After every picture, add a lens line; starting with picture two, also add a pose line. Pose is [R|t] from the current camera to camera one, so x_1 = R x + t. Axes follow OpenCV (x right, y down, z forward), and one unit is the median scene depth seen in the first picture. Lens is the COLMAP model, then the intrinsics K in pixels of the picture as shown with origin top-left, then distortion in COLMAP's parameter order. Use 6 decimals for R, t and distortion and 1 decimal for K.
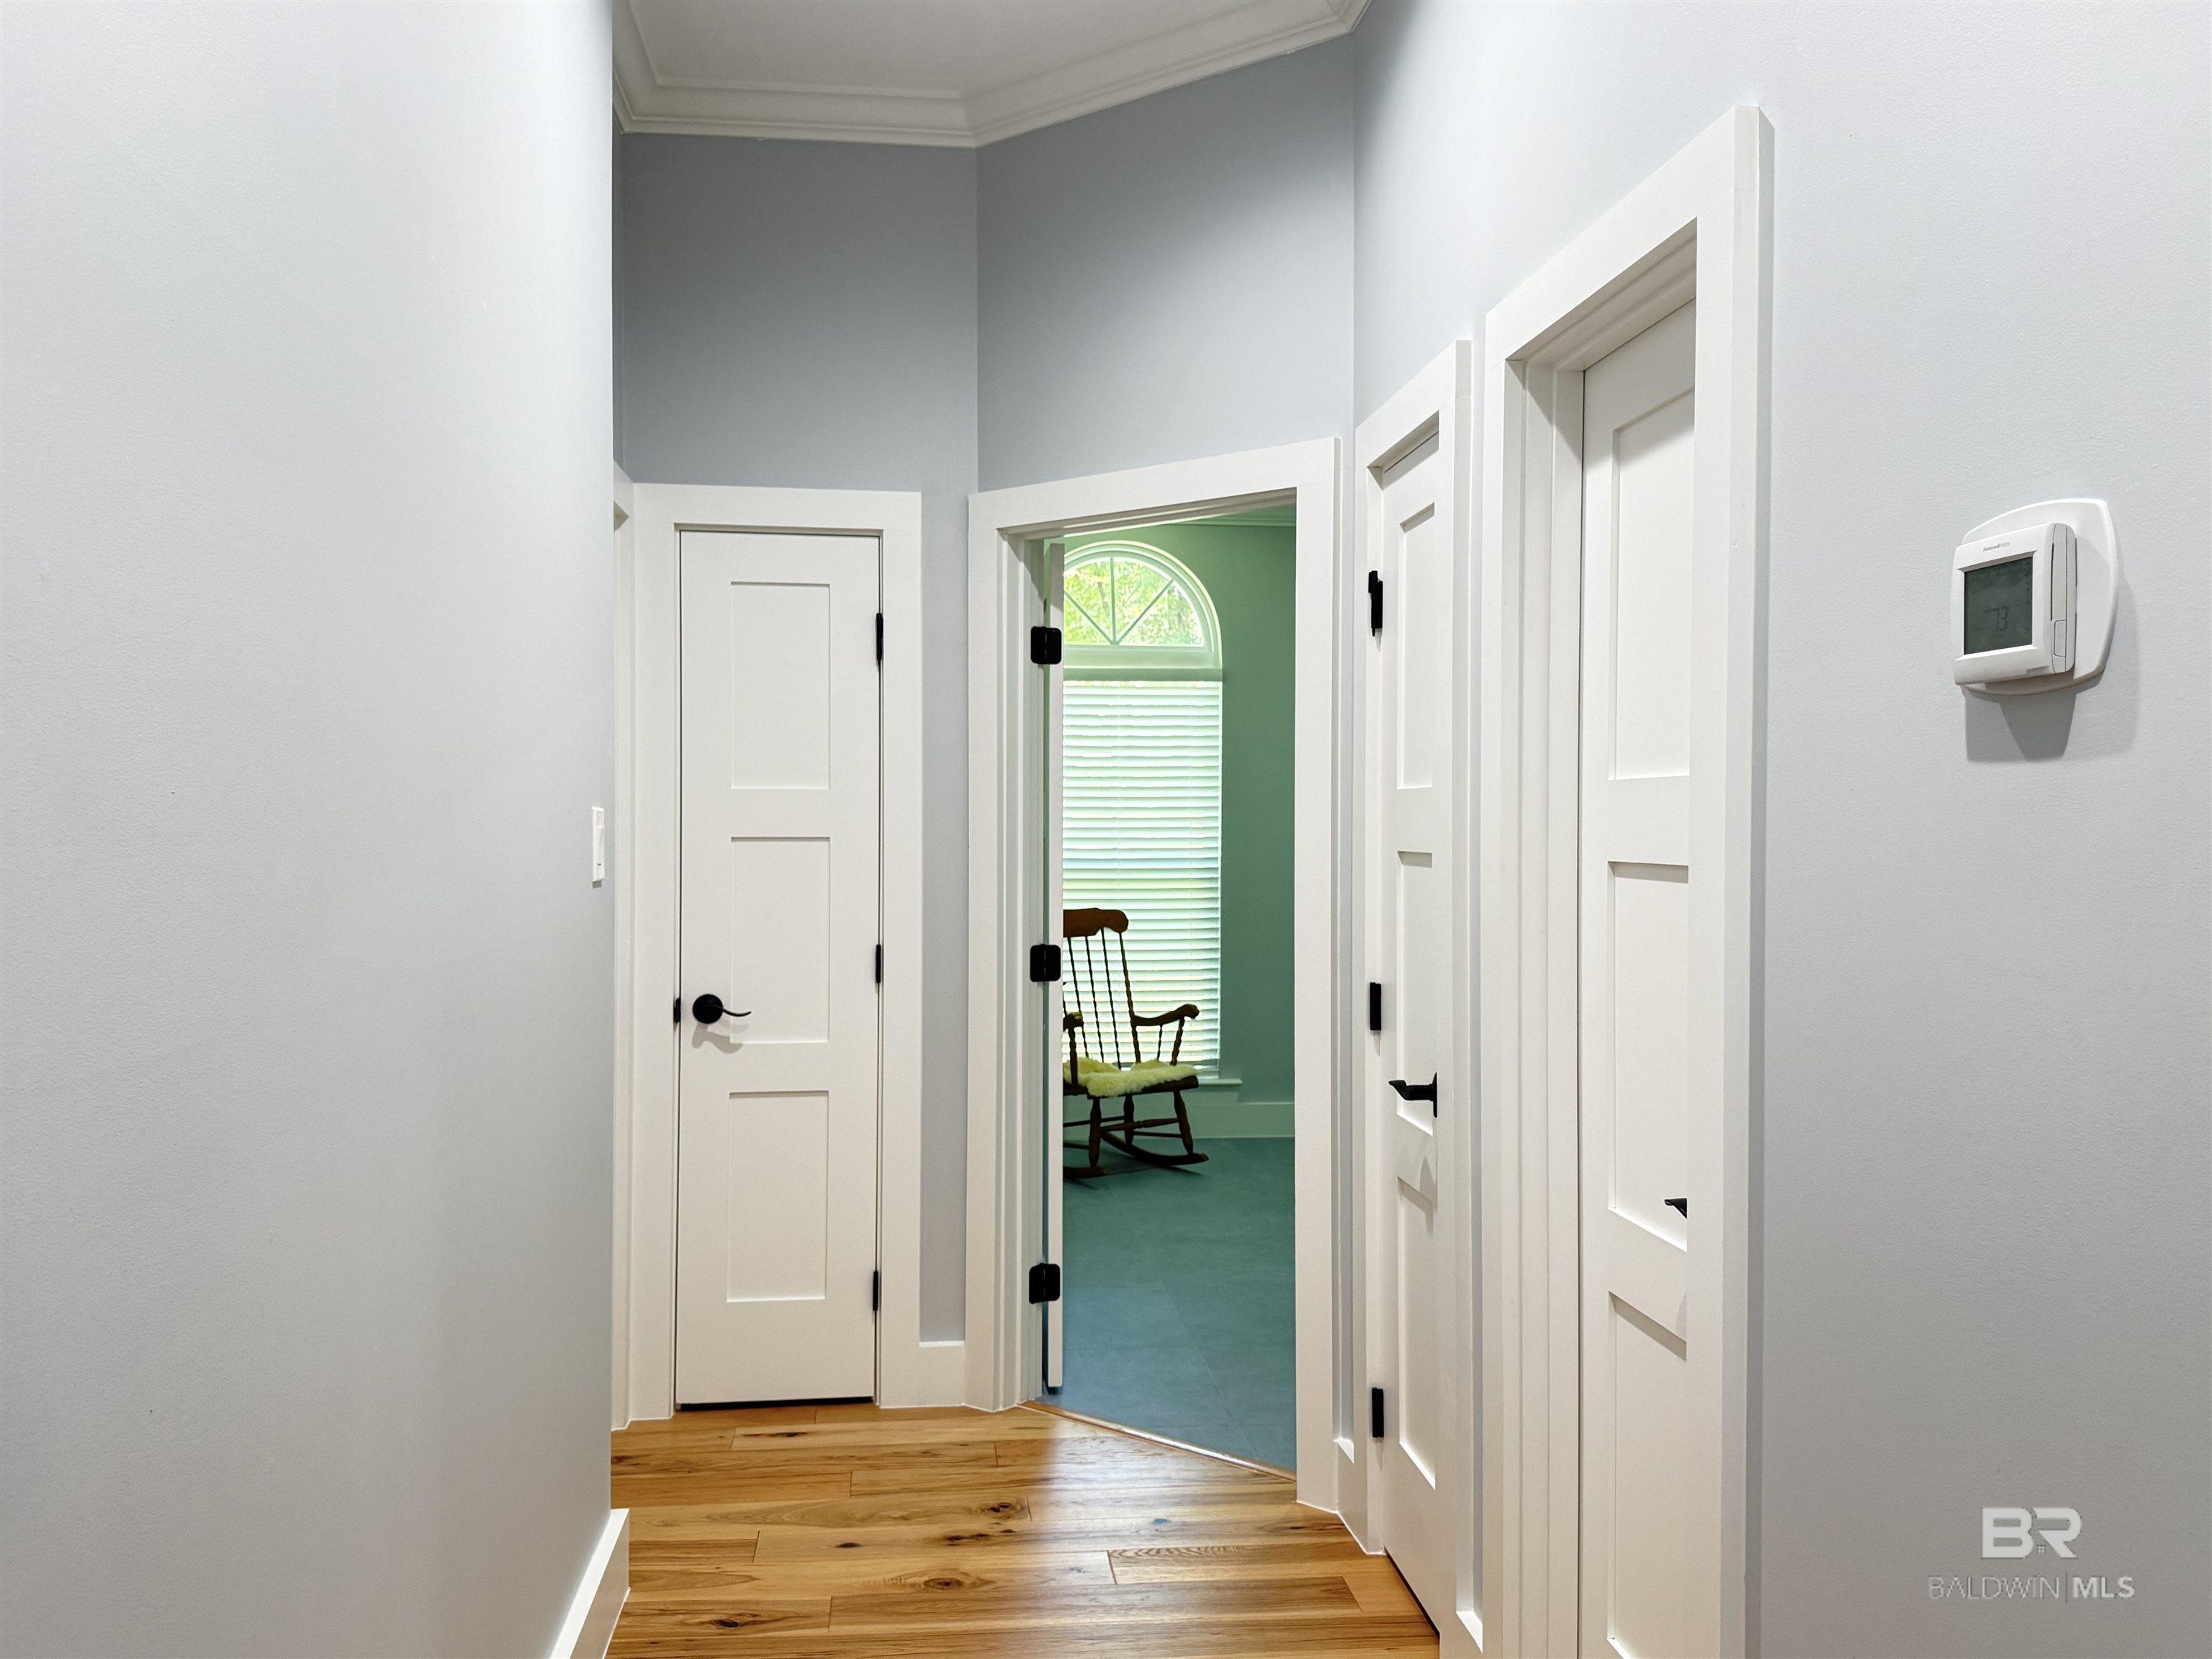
lens RADIAL K [[1812.9, 0, 1105.4], [0, 1812.9, 832.0], [0, 0, 1]] dist [0.001059, 0.000034]
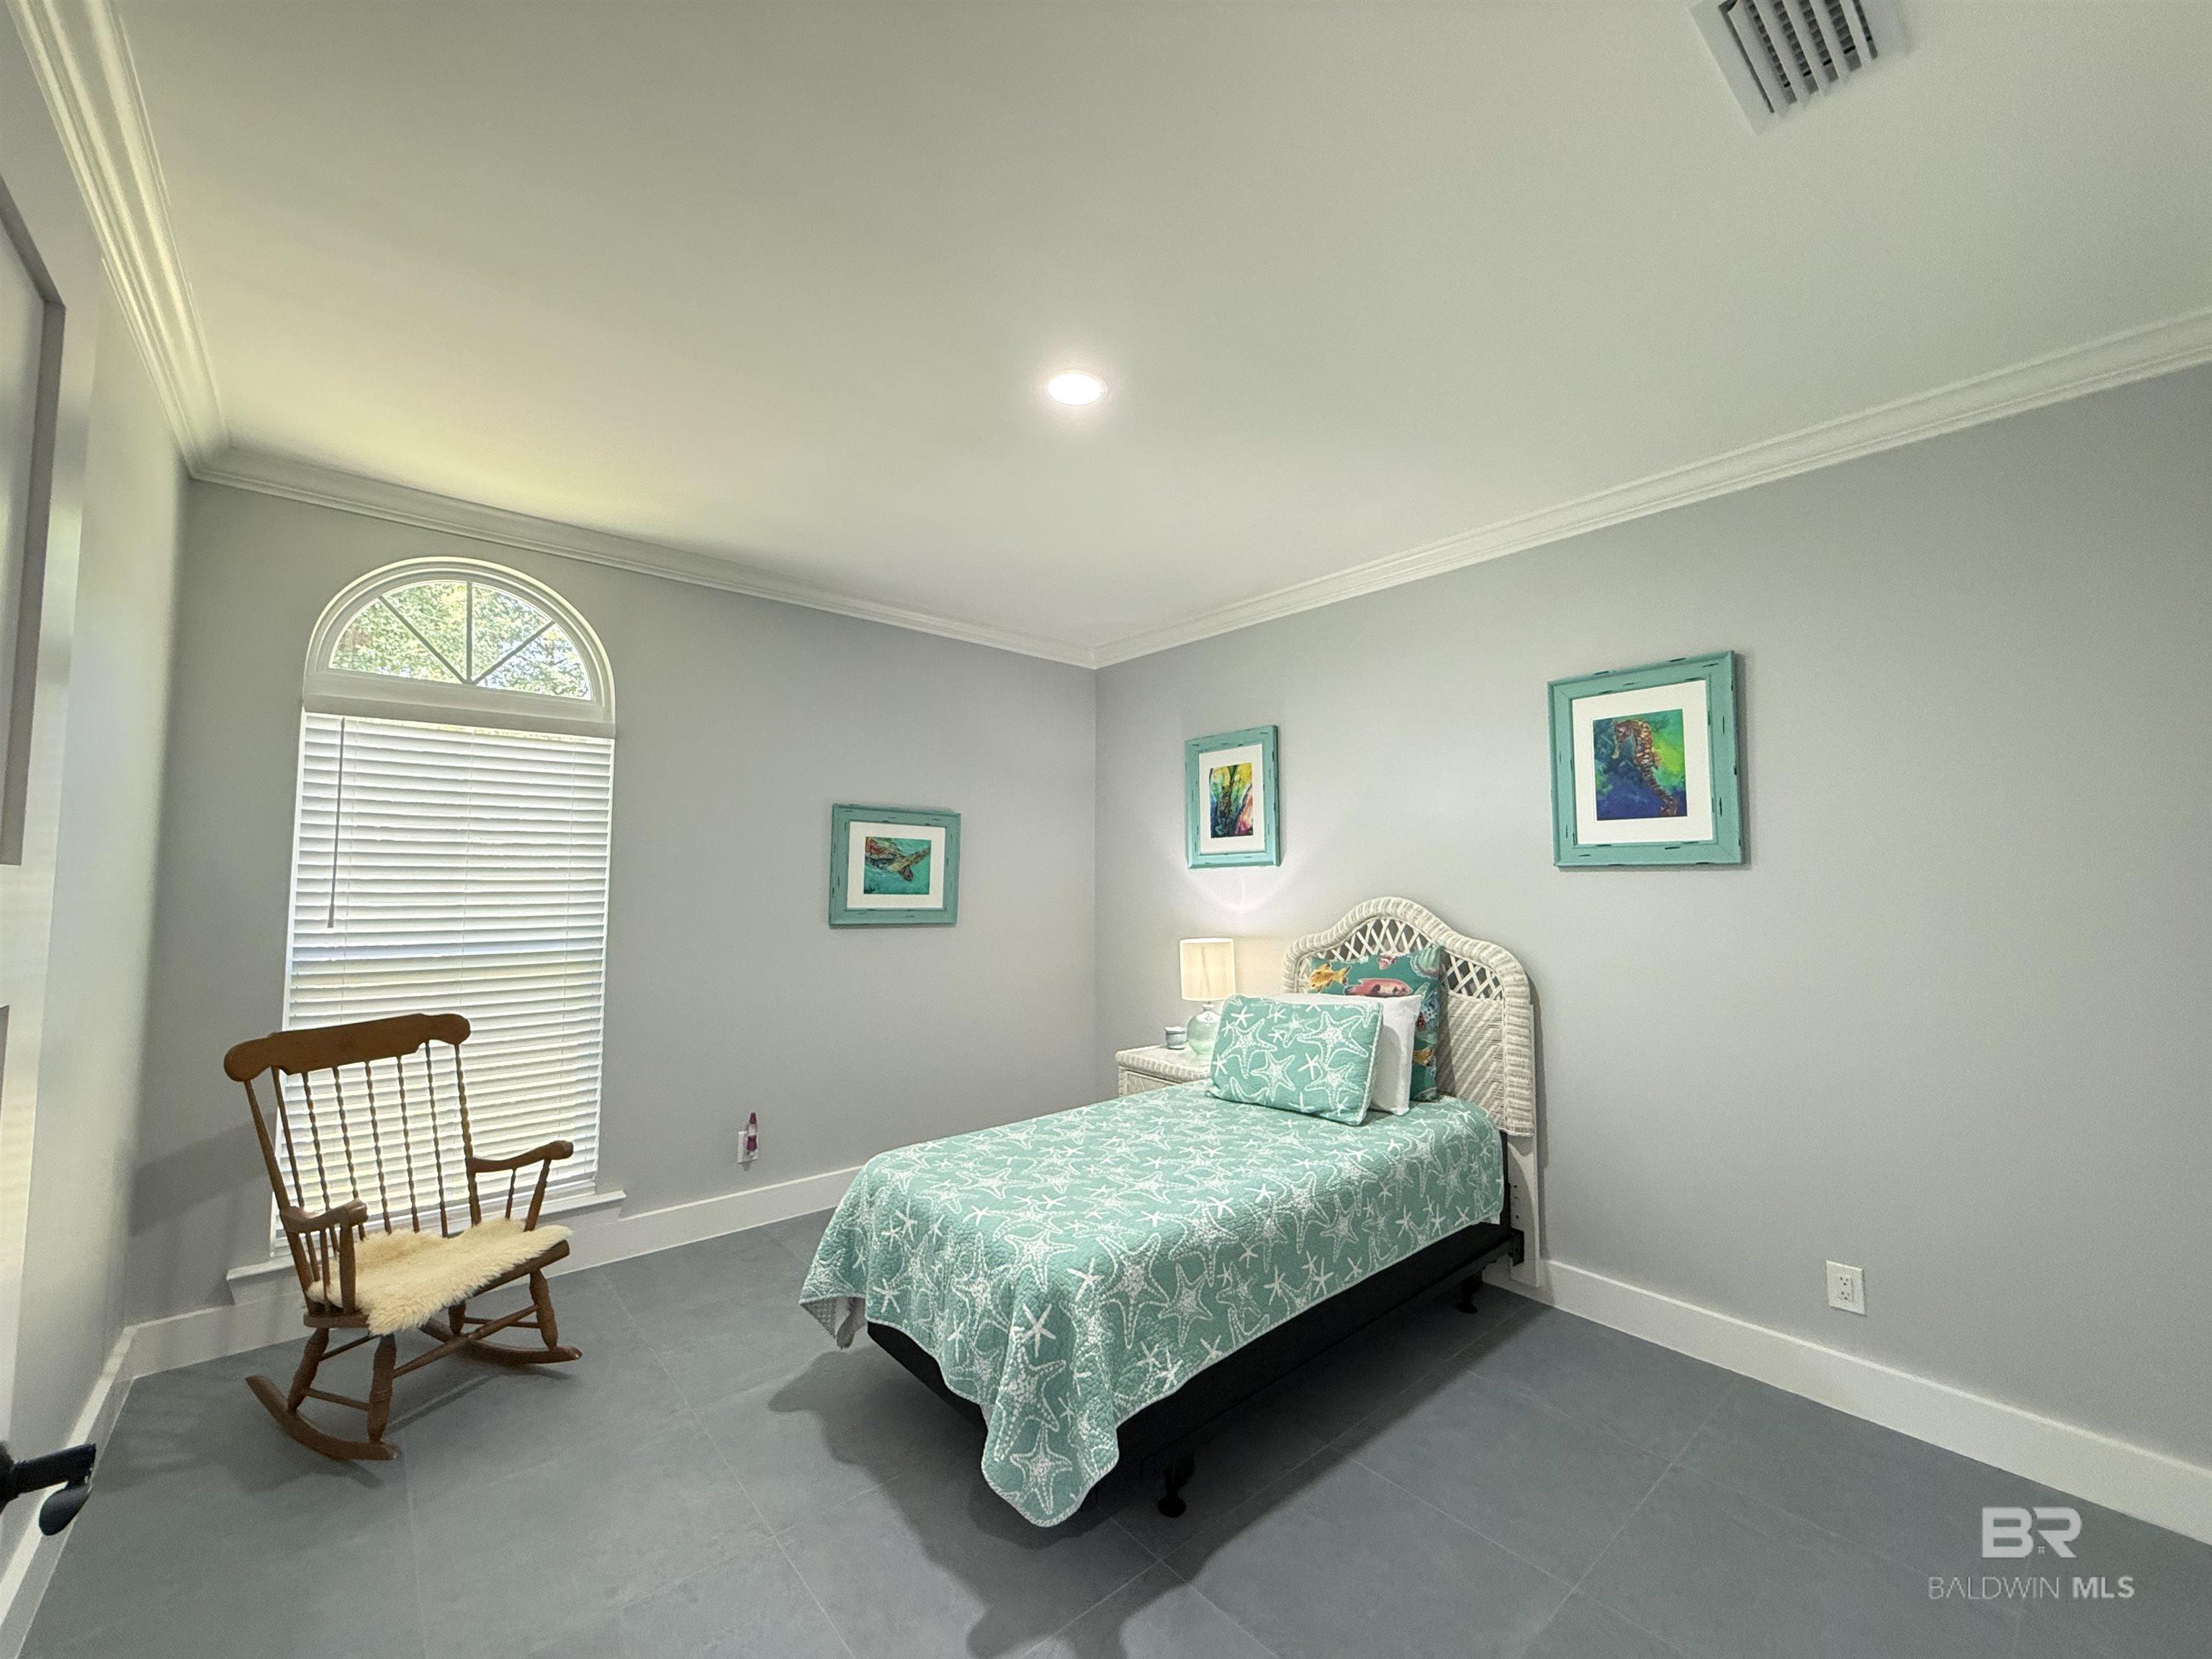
lens RADIAL K [[886.5, 0, 1103.1], [0, 886.5, 823.4], [0, 0, 1]] dist [0.009506, 0.000078]
pose [[0.823159, 0.035373, 0.566708, 0.016592], [-0.001665, 0.998204, -0.059888, -0.016322], [-0.567808, 0.048354, 0.821739, 0.542154]]
